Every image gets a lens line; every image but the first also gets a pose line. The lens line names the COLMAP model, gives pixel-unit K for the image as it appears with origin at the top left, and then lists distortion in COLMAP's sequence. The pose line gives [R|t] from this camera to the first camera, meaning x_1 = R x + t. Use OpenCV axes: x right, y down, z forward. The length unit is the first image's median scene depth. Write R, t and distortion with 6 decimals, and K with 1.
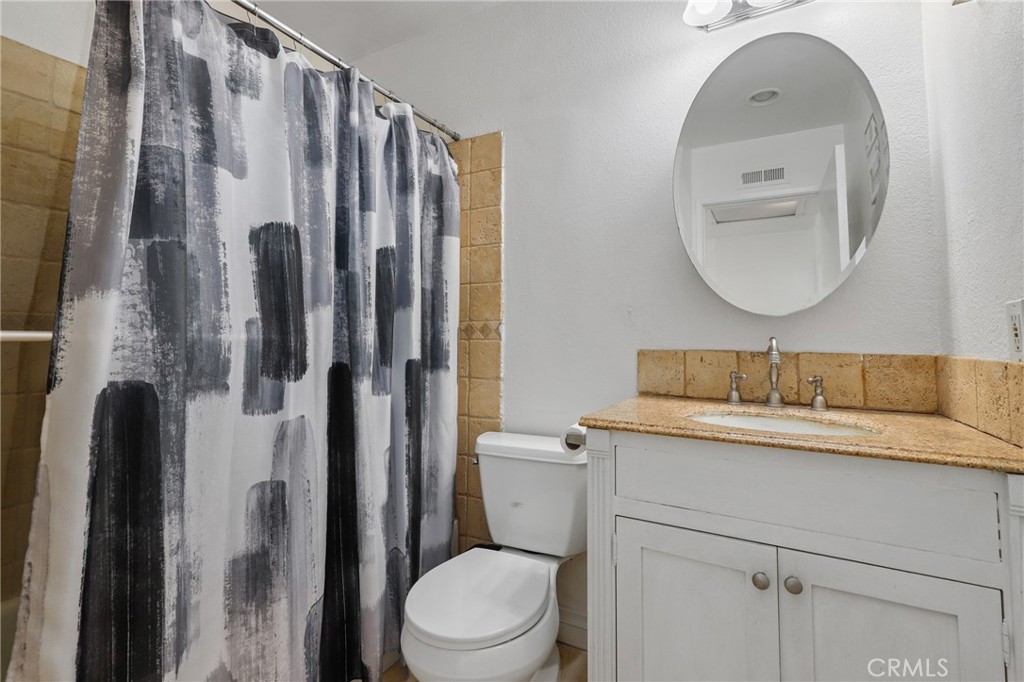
lens RADIAL K [[462.9, 0, 510.8], [0, 462.9, 336.1], [0, 0, 1]] dist [-0.001690, 0.000436]
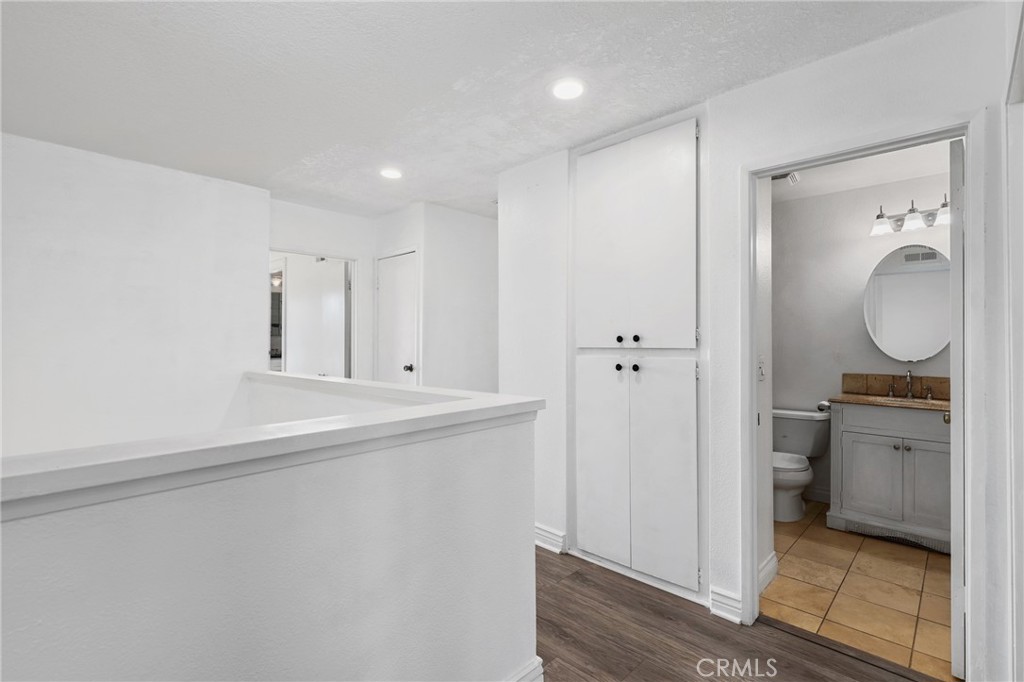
lens RADIAL K [[462.9, 0, 513.1], [0, 462.9, 344.8], [0, 0, 1]] dist [-0.001690, 0.000436]
pose [[0.965424, -0.000030, -0.260687, -0.840979], [0.004066, 0.999880, 0.014944, -0.181773], [0.260655, -0.015488, 0.965308, -1.953633]]
